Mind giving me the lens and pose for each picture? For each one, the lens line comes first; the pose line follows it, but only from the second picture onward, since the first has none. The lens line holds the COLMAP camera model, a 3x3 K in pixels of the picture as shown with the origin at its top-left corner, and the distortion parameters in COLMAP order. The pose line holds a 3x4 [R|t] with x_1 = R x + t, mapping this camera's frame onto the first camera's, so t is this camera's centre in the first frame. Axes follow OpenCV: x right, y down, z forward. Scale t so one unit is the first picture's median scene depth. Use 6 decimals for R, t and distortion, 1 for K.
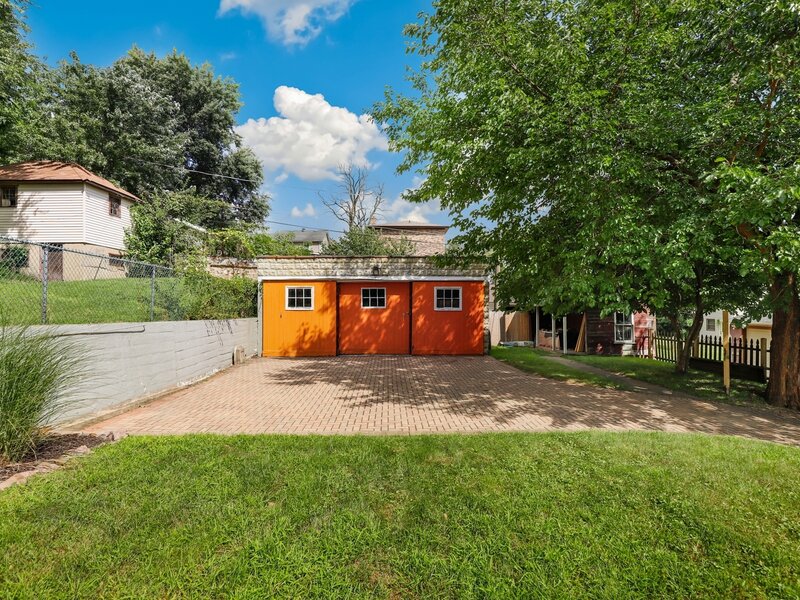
lens RADIAL K [[412.2, 0, 396.8], [0, 412.2, 300.9], [0, 0, 1]] dist [-0.006812, -0.000527]
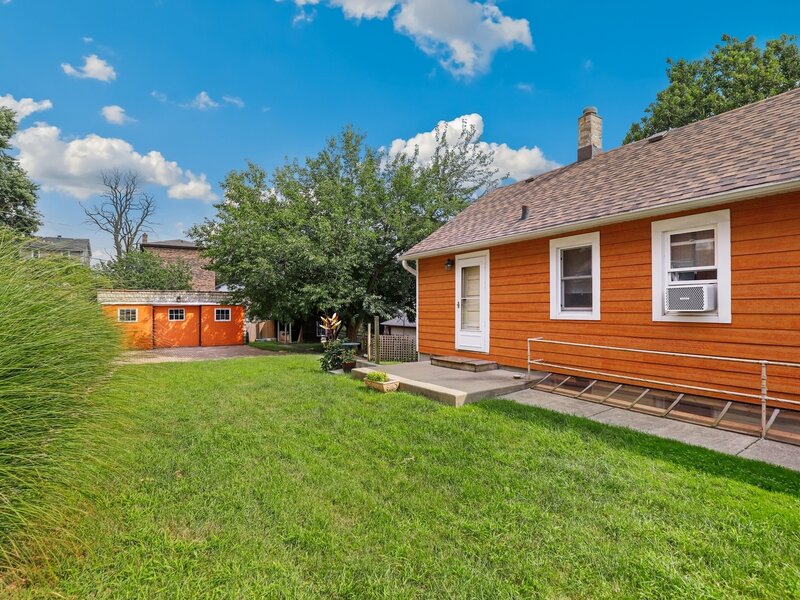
lens RADIAL K [[412.2, 0, 397.9], [0, 412.2, 300.8], [0, 0, 1]] dist [-0.006812, -0.000527]
pose [[0.861475, 0.010590, 0.507690, -0.135612], [-0.002929, 0.999870, -0.015887, -0.041616], [-0.507792, 0.012199, 0.861393, -0.973824]]
